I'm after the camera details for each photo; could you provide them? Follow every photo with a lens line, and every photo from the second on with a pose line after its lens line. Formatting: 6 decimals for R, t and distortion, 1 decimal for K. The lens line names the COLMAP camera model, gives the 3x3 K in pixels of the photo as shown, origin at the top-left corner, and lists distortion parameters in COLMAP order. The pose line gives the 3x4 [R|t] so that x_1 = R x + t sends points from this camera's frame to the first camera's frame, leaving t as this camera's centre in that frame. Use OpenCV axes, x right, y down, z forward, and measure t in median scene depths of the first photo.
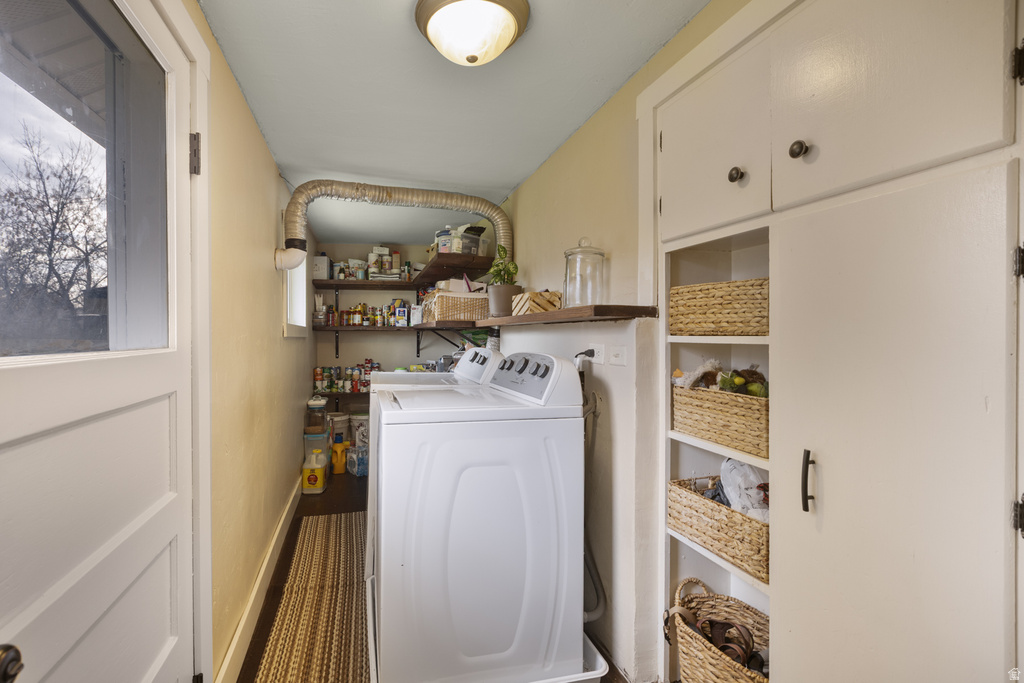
lens RADIAL K [[465.1, 0, 513.6], [0, 465.1, 339.7], [0, 0, 1]] dist [-0.000282, 0.000304]
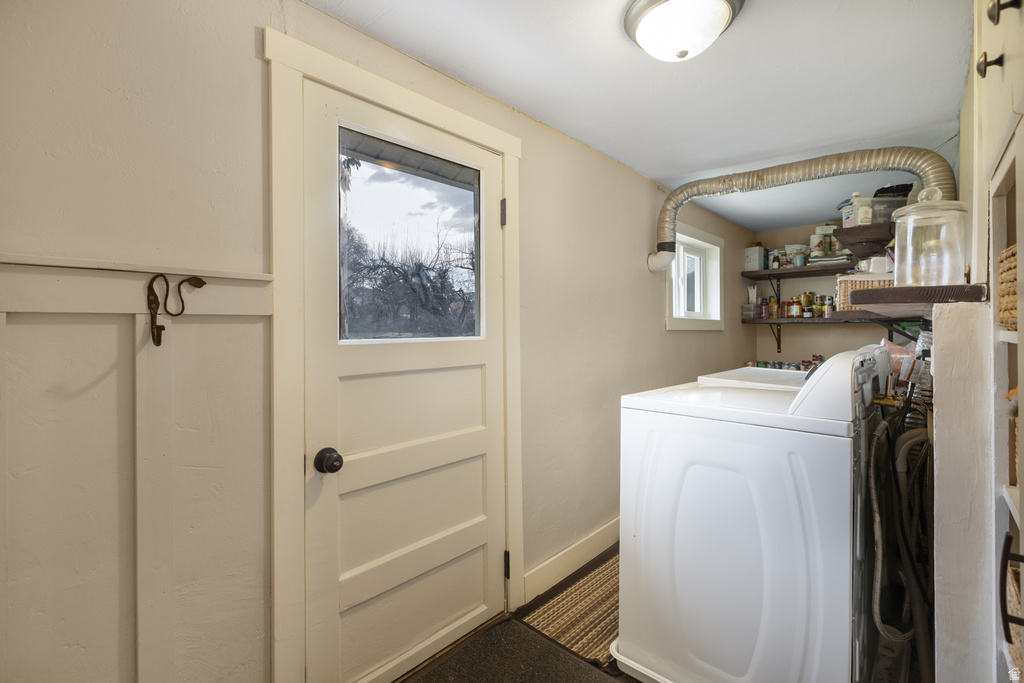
lens RADIAL K [[474.6, 0, 510.6], [0, 474.6, 333.3], [0, 0, 1]] dist [-0.001059, -0.000215]
pose [[0.554362, 0.007412, -0.832243, 0.170459], [-0.006108, 0.999970, 0.004837, -0.001410], [0.832253, 0.002402, 0.554391, 0.038384]]
